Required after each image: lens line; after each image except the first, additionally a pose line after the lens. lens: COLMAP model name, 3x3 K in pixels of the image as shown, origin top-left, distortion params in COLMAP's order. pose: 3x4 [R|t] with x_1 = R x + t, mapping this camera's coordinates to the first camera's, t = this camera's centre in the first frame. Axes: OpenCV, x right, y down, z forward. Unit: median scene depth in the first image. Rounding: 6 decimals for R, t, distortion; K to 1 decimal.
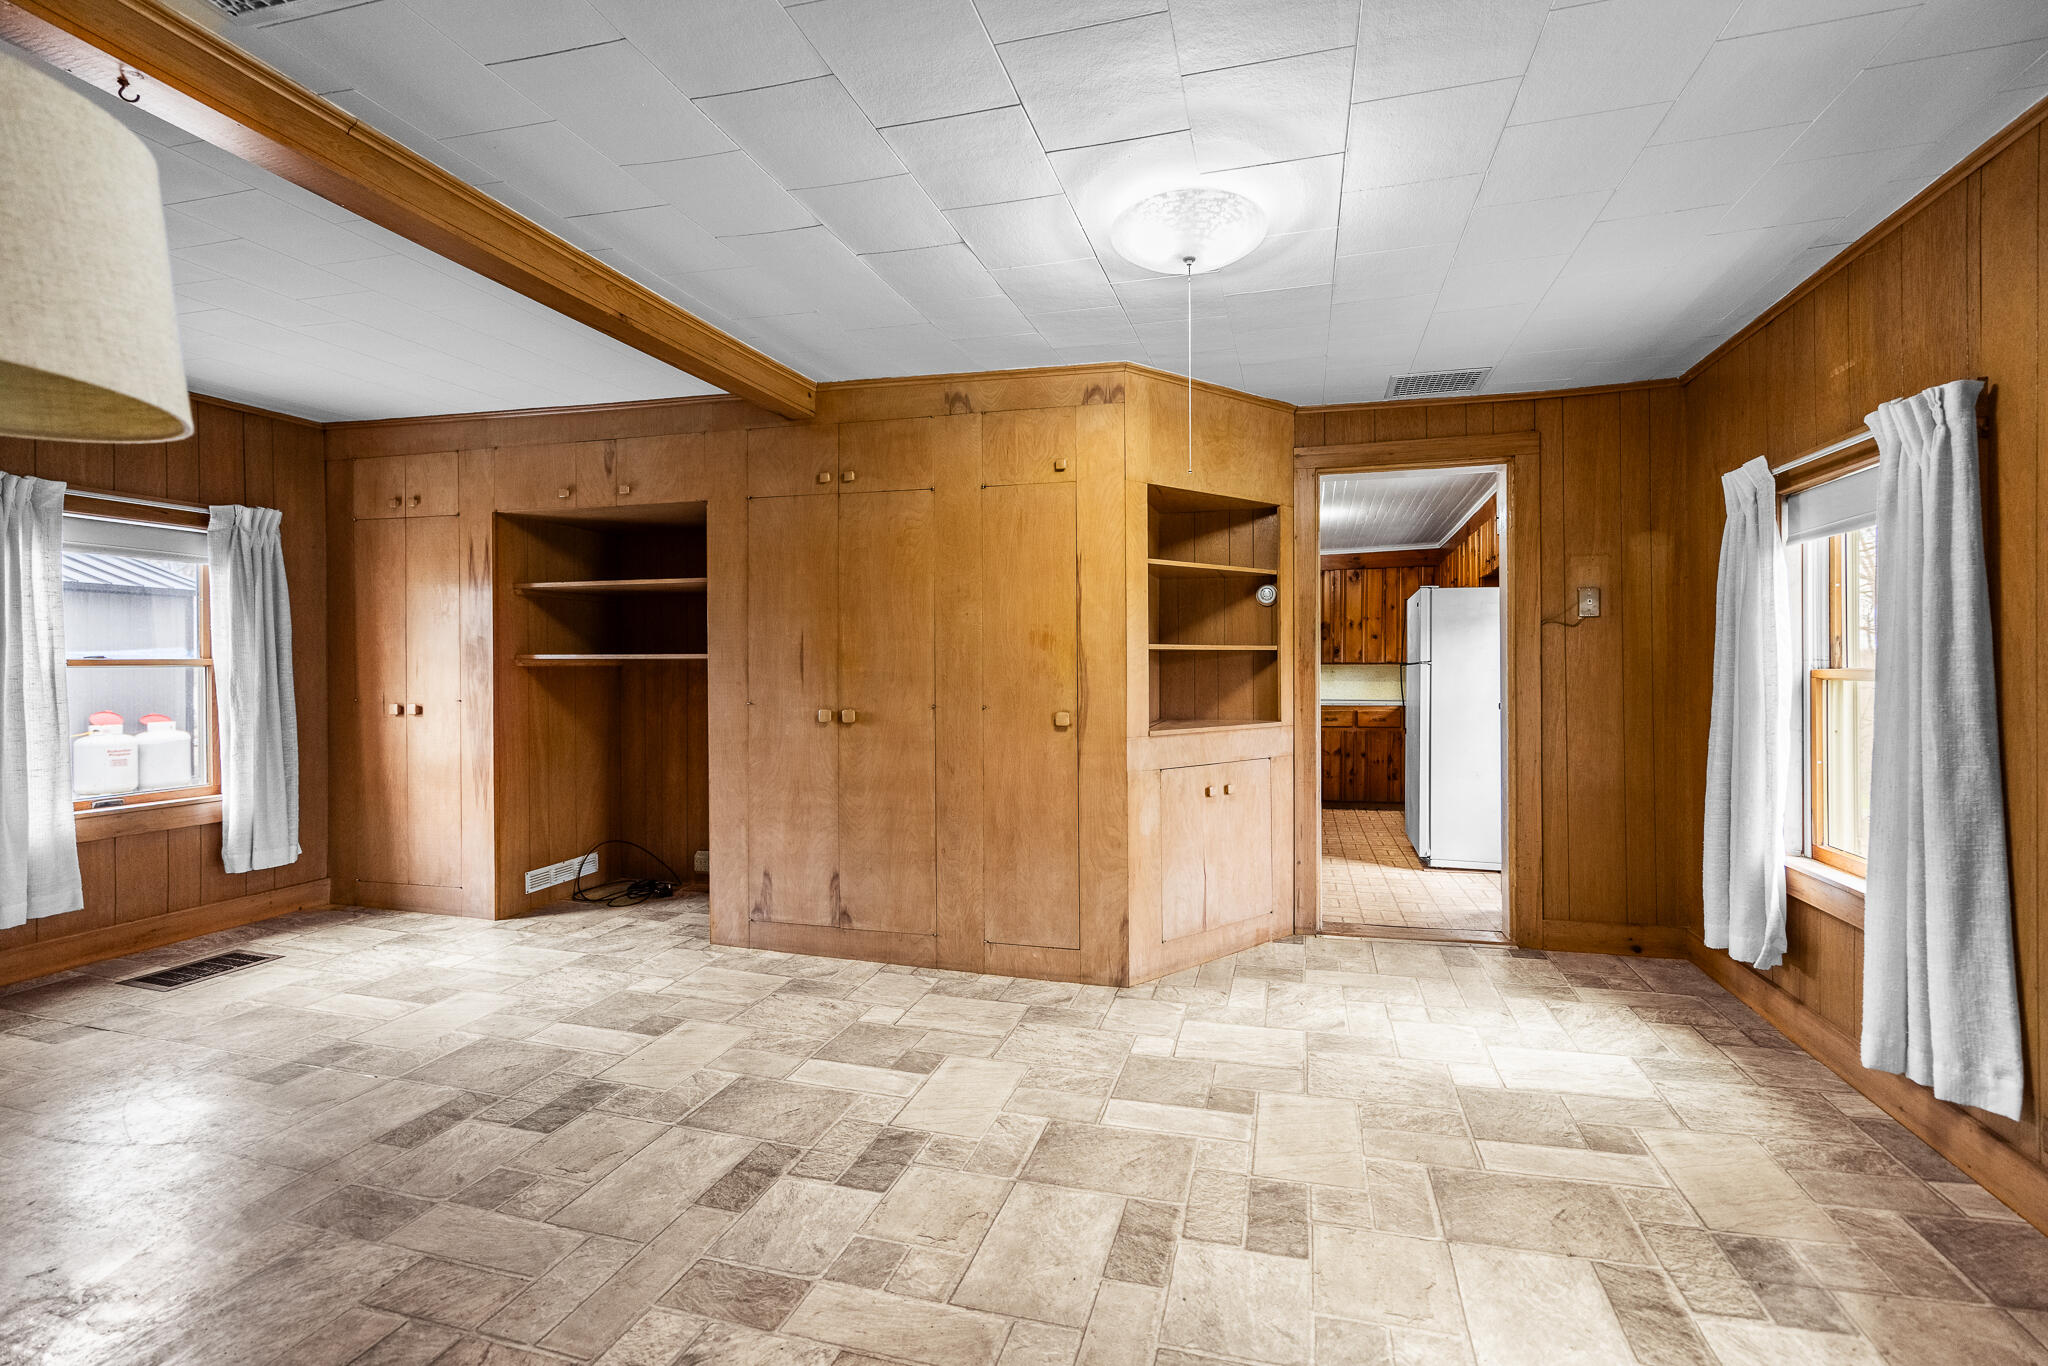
lens RADIAL K [[765.2, 0, 1035.9], [0, 765.2, 672.8], [0, 0, 1]] dist [0.000631, 0.000050]
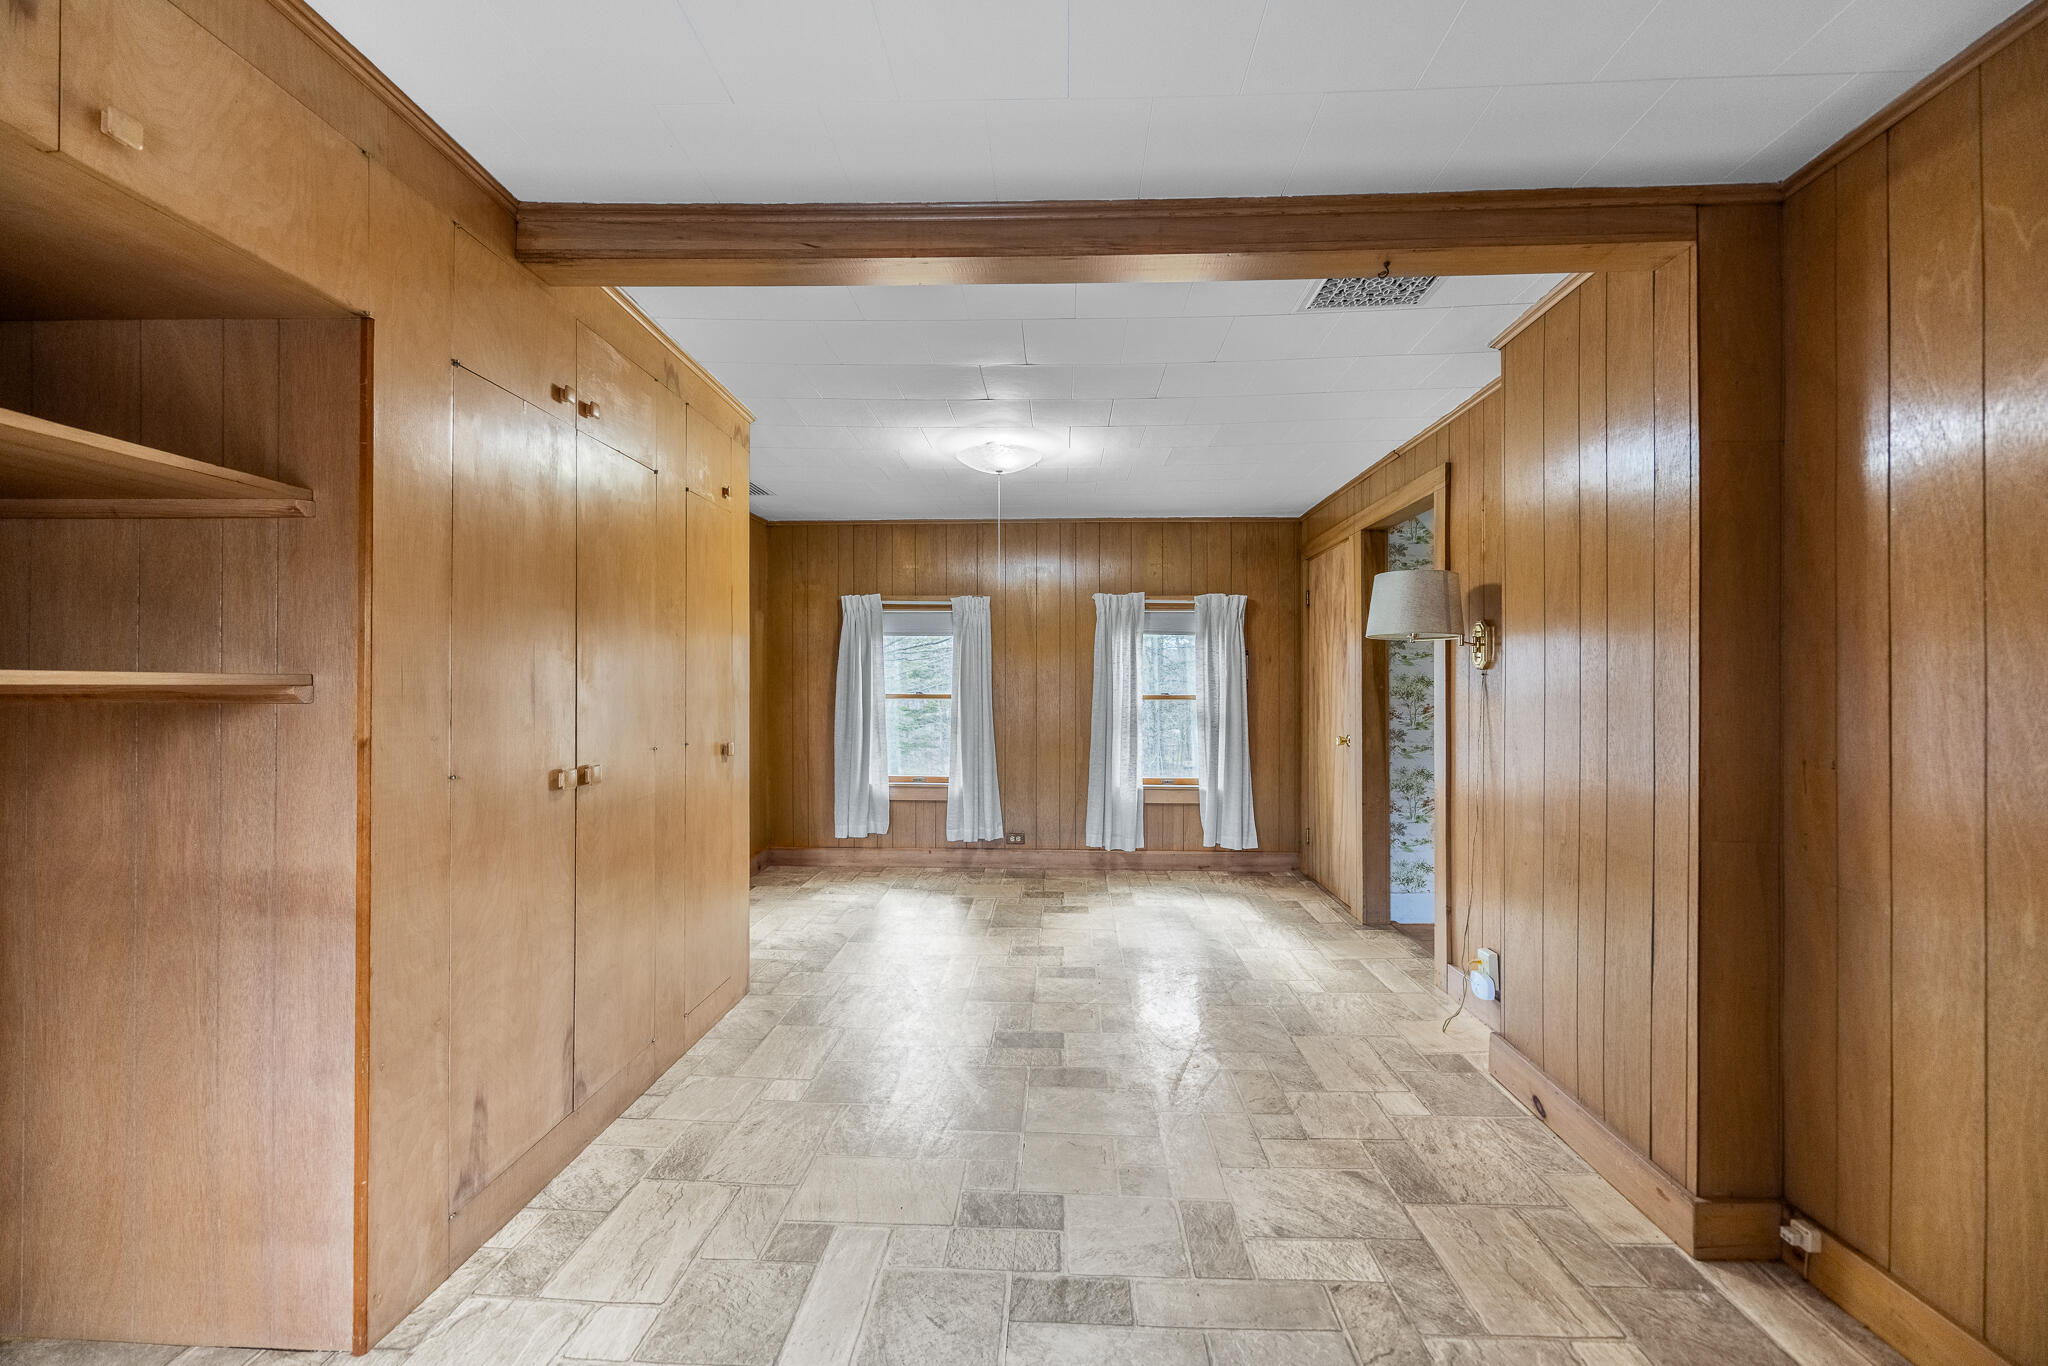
lens RADIAL K [[843.8, 0, 1018.9], [0, 843.8, 682.8], [0, 0, 1]] dist [0.013303, 0.000047]
pose [[-0.198626, 0.000722, 0.980075, -1.073708], [0.001560, 0.999999, -0.000420, -0.022042], [-0.980074, 0.001445, -0.198626, 0.818587]]
